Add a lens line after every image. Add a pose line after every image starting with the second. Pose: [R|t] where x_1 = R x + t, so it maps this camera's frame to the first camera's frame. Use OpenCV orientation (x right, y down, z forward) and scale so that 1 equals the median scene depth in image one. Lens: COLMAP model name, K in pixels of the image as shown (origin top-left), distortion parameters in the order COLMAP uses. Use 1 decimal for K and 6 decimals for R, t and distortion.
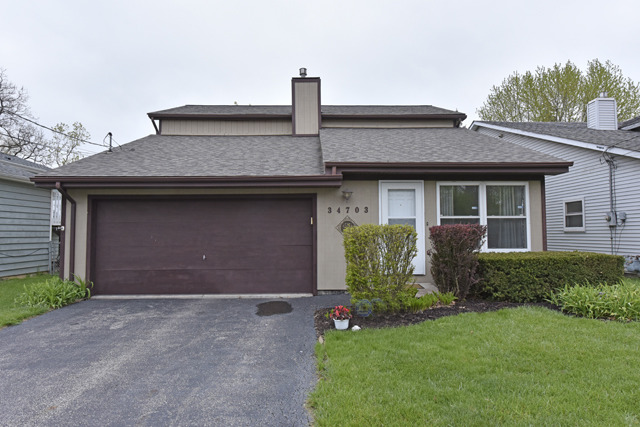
lens RADIAL K [[369.7, 0, 320.0], [0, 369.7, 213.5], [0, 0, 1]] dist [-0.000698, -0.000174]
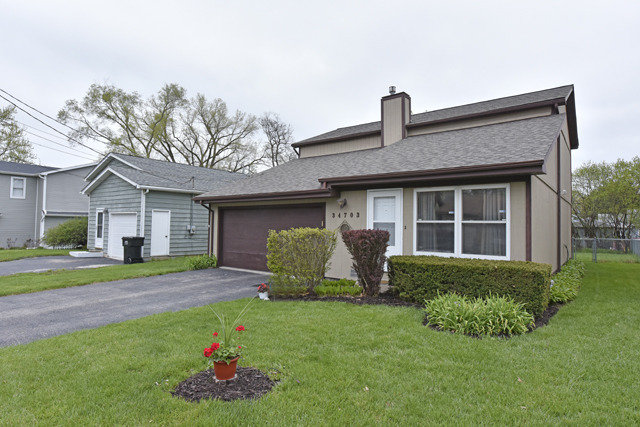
lens RADIAL K [[349.4, 0, 320.0], [0, 349.4, 213.5], [0, 0, 1]] dist [0.000833, 0.000155]
pose [[0.785614, -0.005921, -0.618688, 0.728809], [0.012712, 0.999898, 0.006573, -0.023625], [0.618586, -0.013028, 0.785609, 0.031909]]
